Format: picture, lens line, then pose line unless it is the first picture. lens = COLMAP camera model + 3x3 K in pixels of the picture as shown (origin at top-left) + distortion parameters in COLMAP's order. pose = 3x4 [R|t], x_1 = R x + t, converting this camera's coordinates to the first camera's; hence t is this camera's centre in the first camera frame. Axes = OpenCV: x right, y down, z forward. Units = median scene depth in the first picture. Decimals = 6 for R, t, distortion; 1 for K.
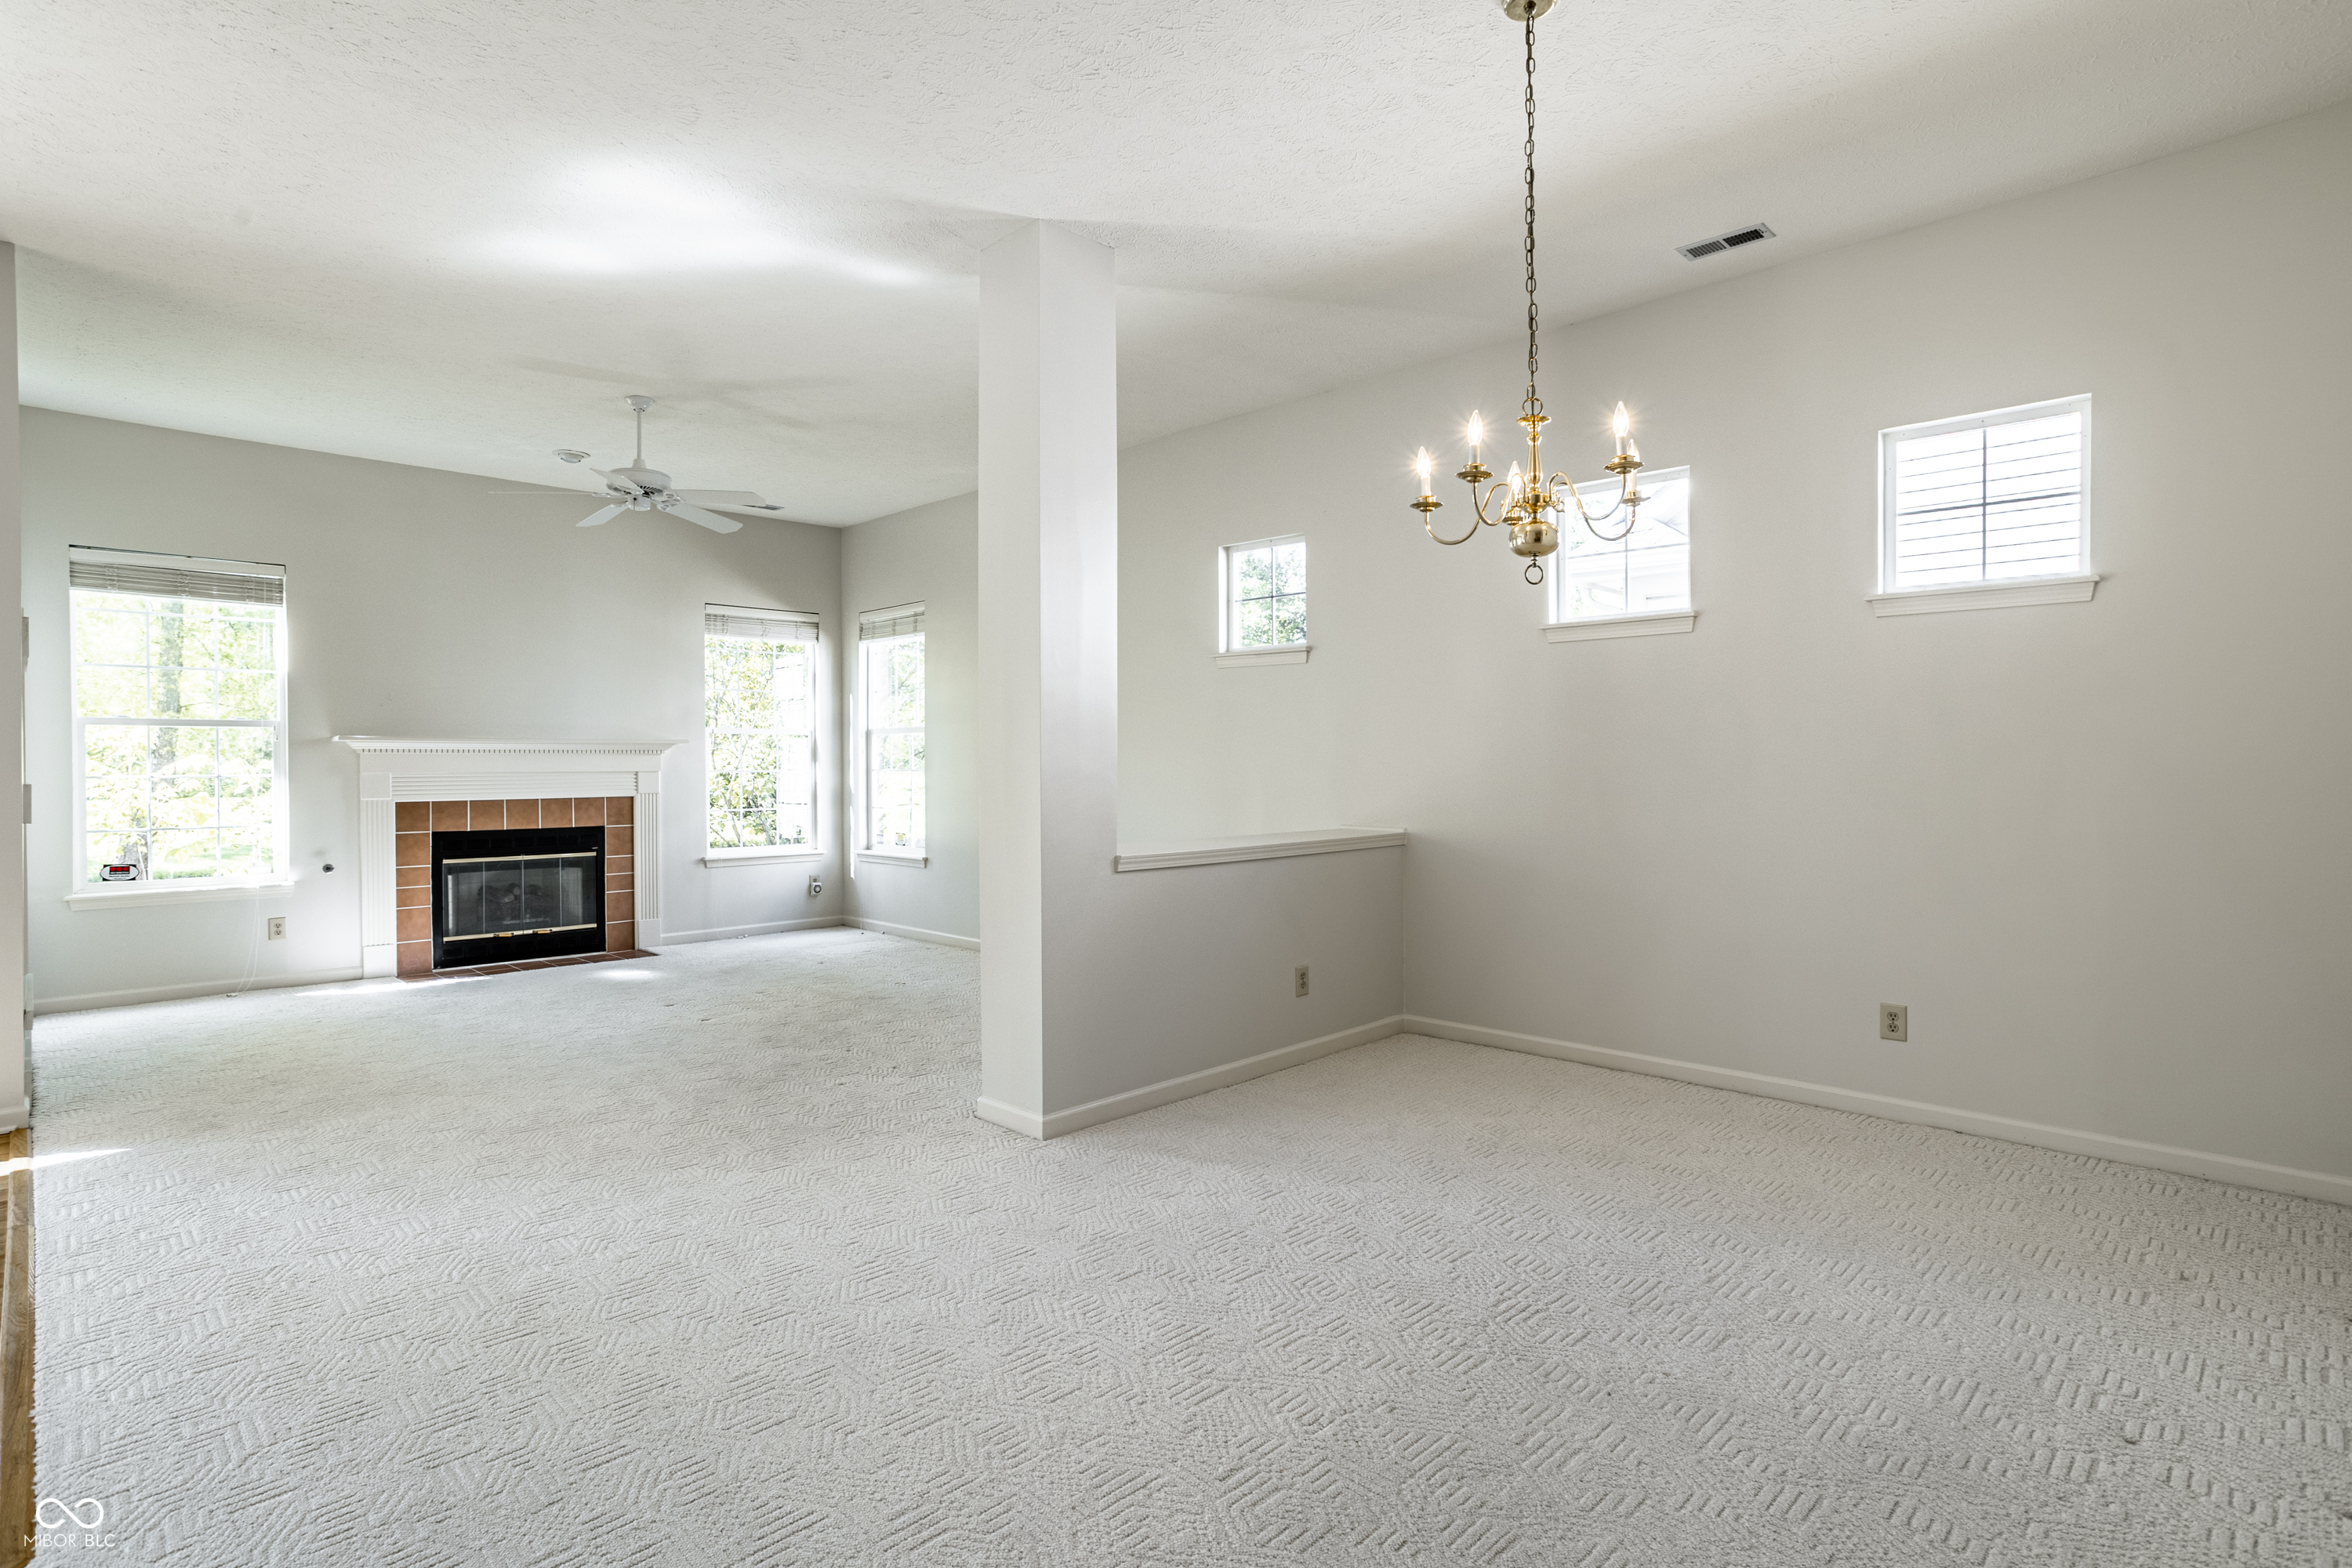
lens RADIAL K [[1171.3, 0, 1170.3], [0, 1171.3, 769.5], [0, 0, 1]] dist [-0.050677, 0.033744]
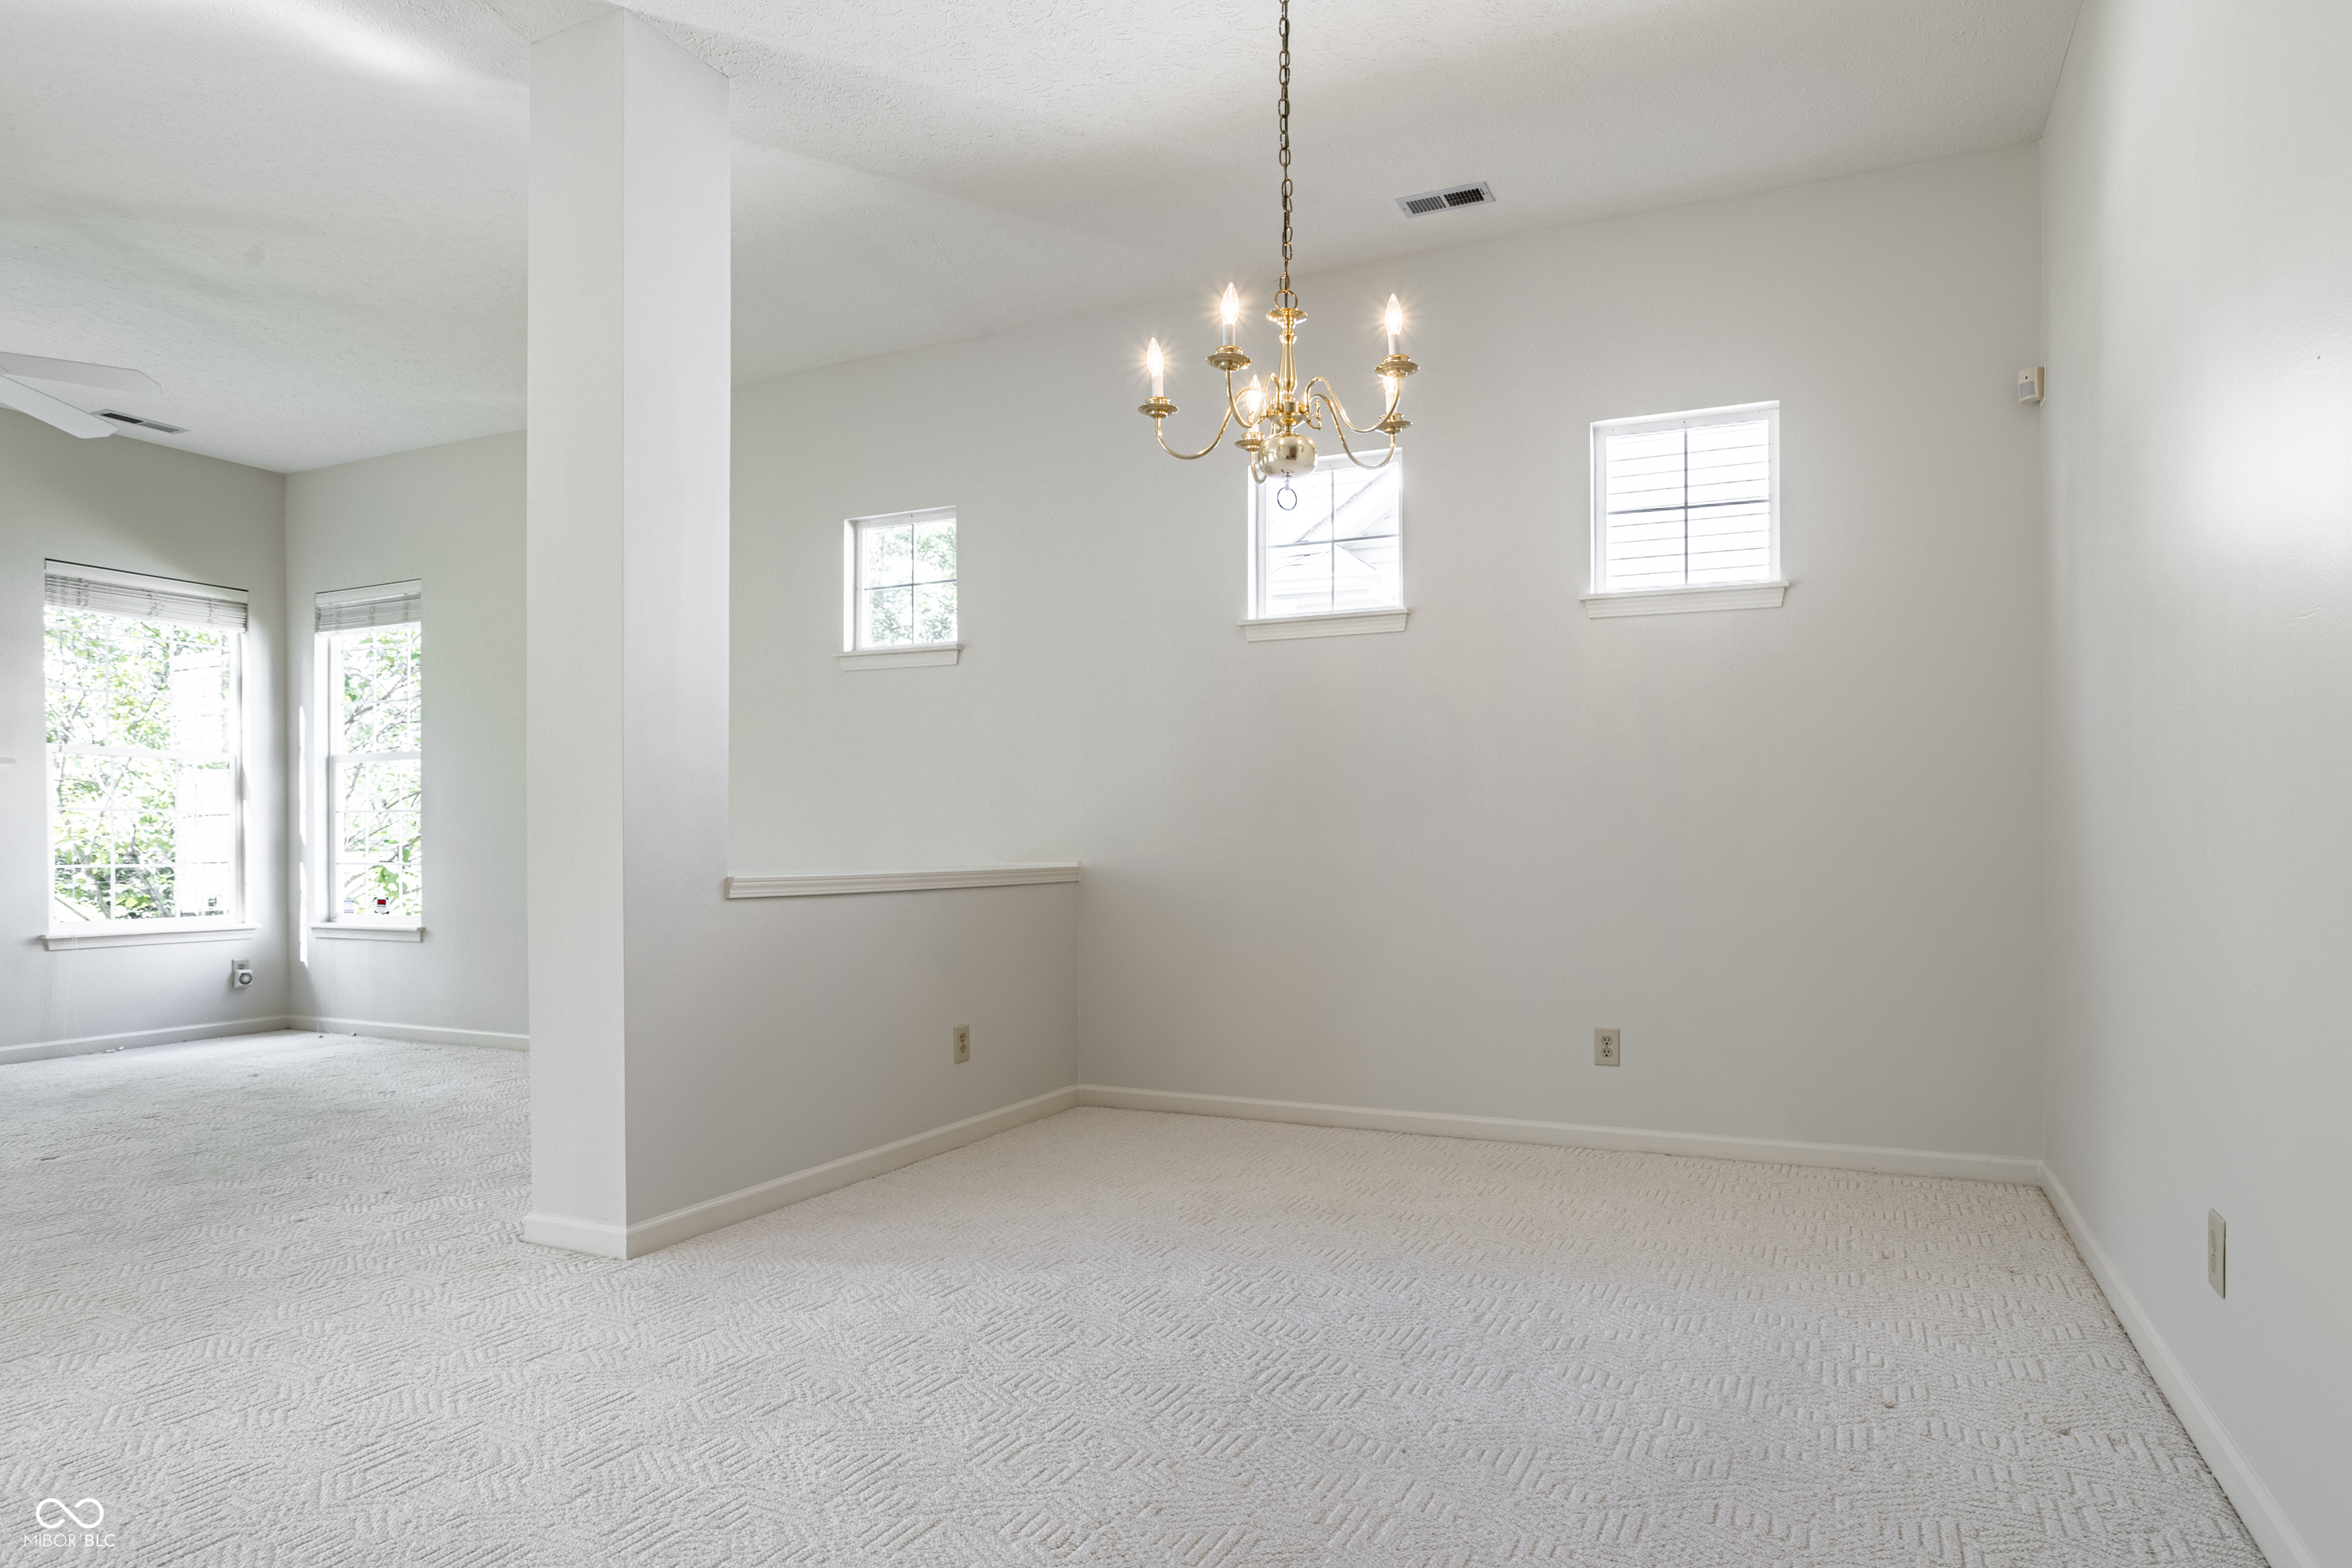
lens RADIAL K [[1347.5, 0, 1246.2], [0, 1347.5, 851.5], [0, 0, 1]] dist [-0.064284, 0.046449]
pose [[0.934947, -0.000509, 0.354787, -0.038670], [0.001522, 0.999996, -0.002576, 0.059717], [-0.354784, 0.002949, 0.934944, 0.074087]]
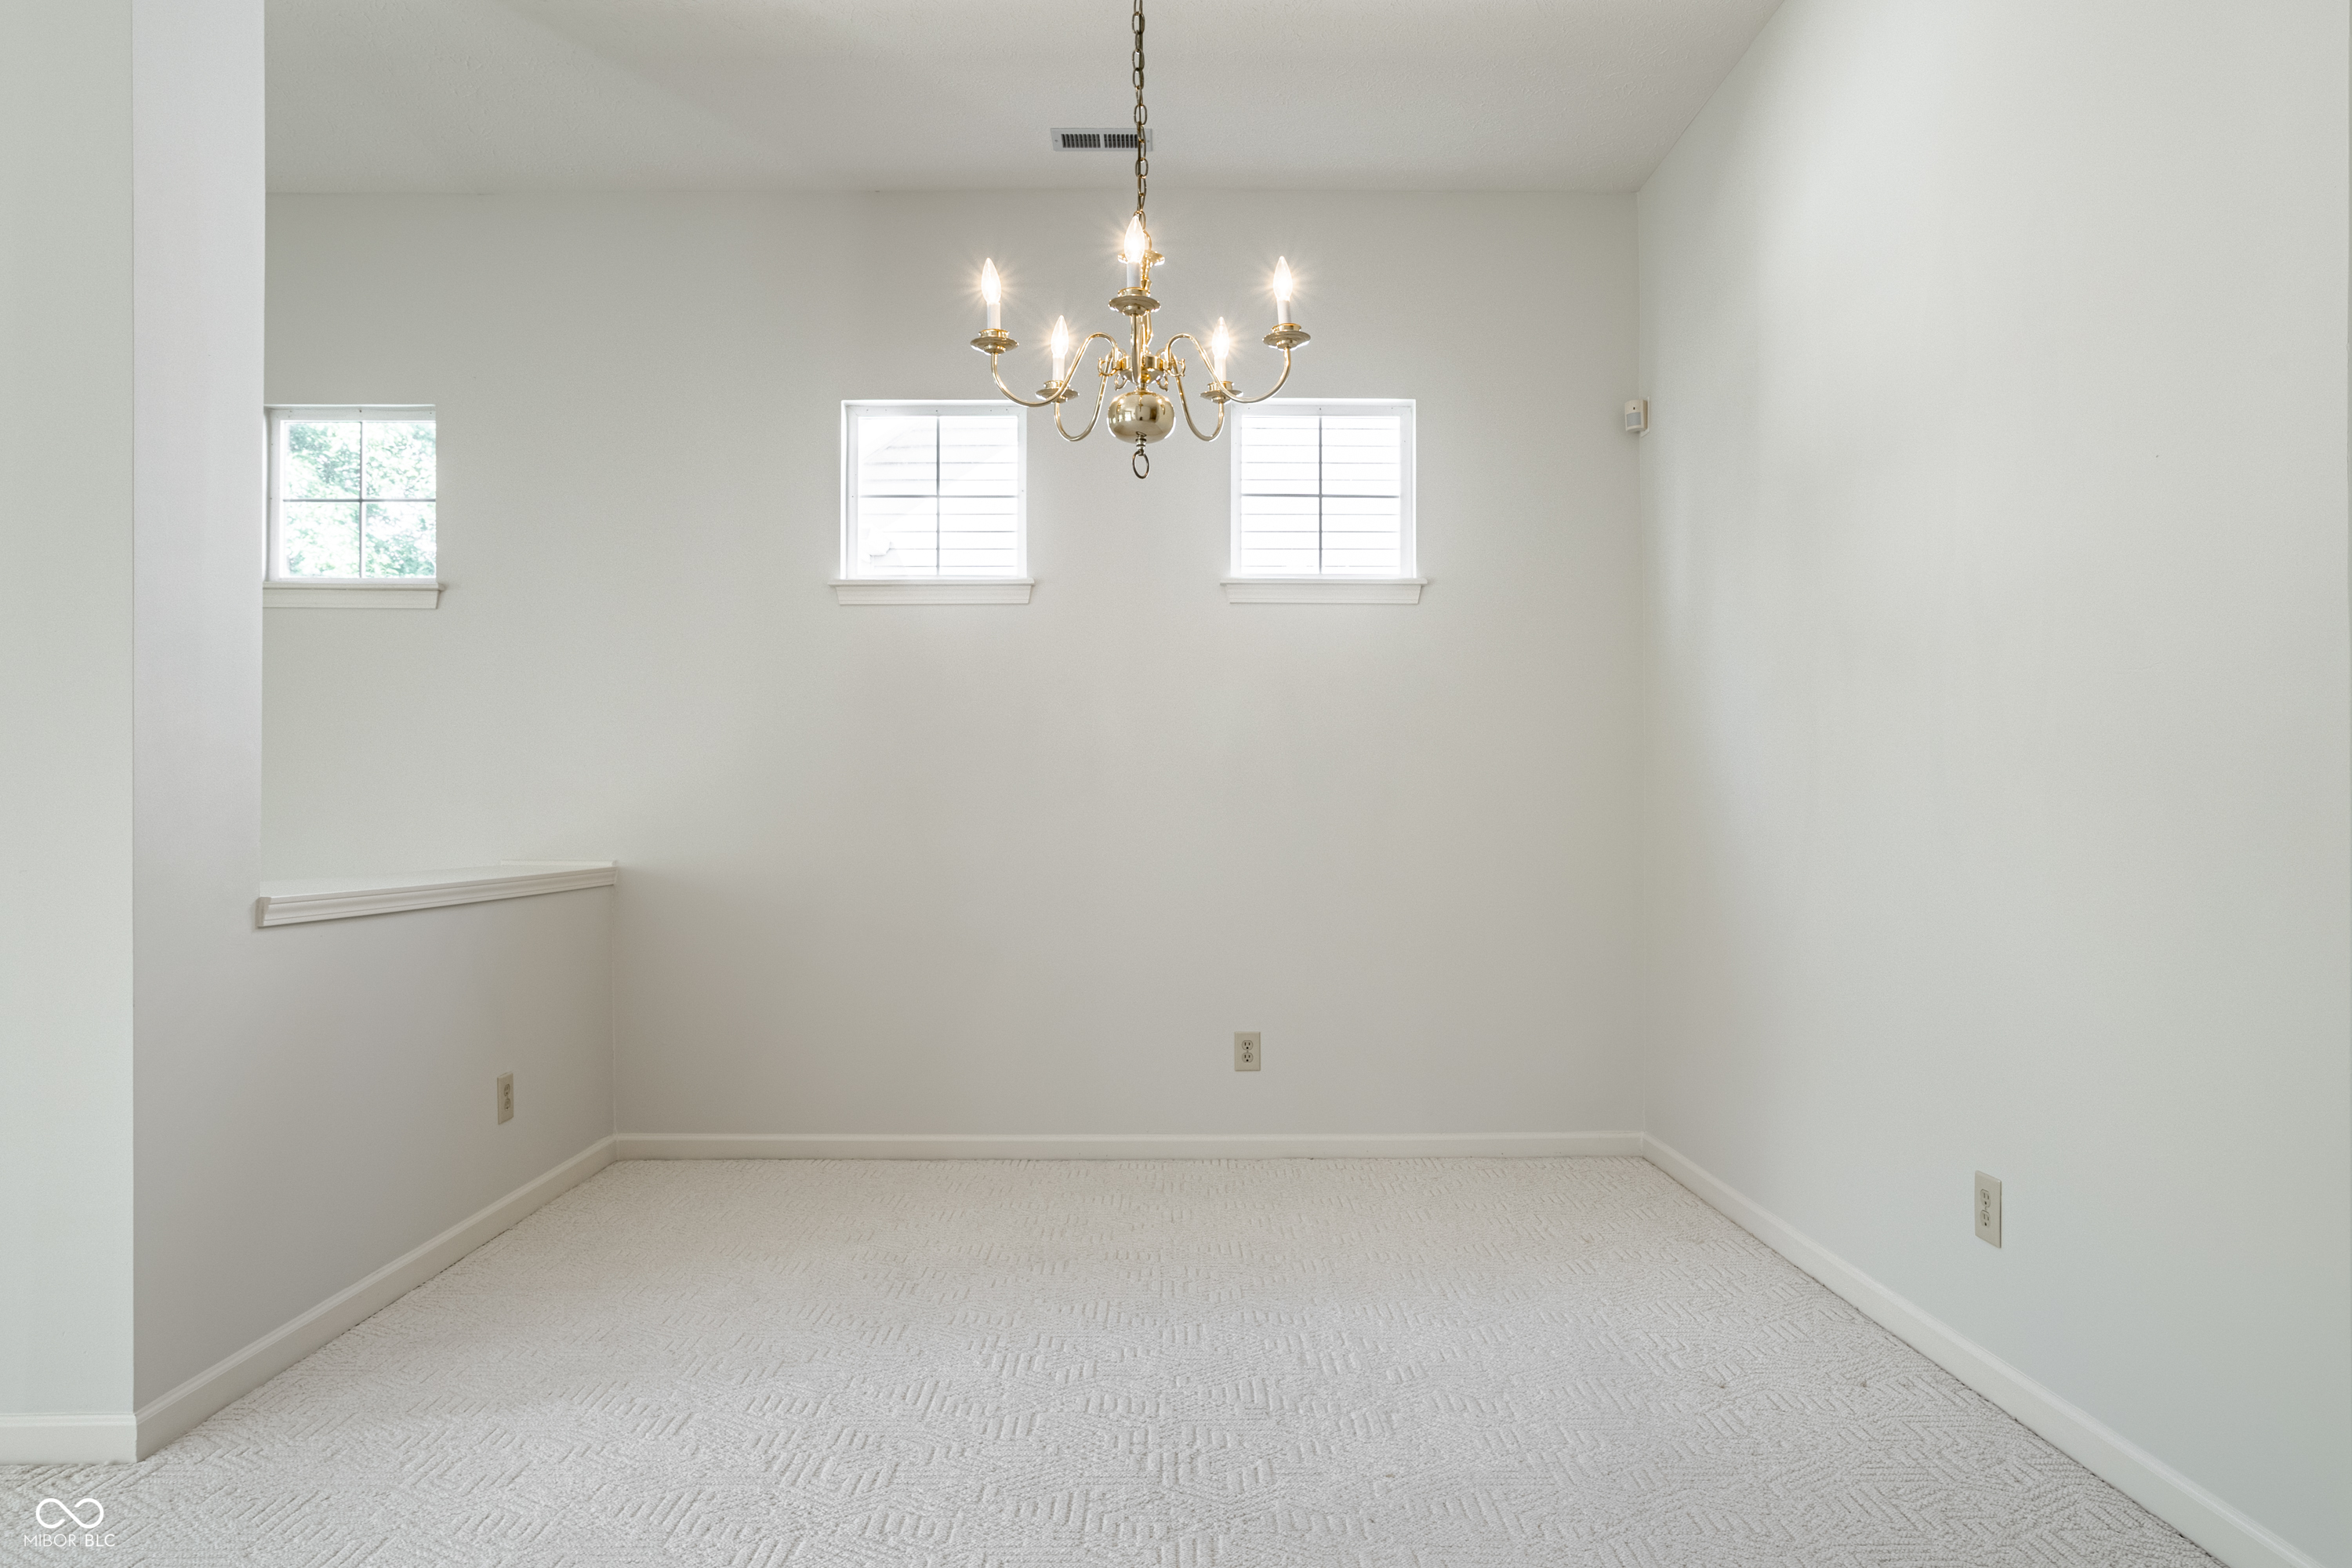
lens RADIAL K [[1456.6, 0, 1173.5], [0, 1456.6, 816.0], [0, 0, 1]] dist [-0.061715, 0.049223]
pose [[0.703036, 0.003825, 0.711144, -0.221391], [0.003591, 0.999954, -0.008929, 0.043172], [-0.711145, 0.008832, 0.702990, 0.229288]]
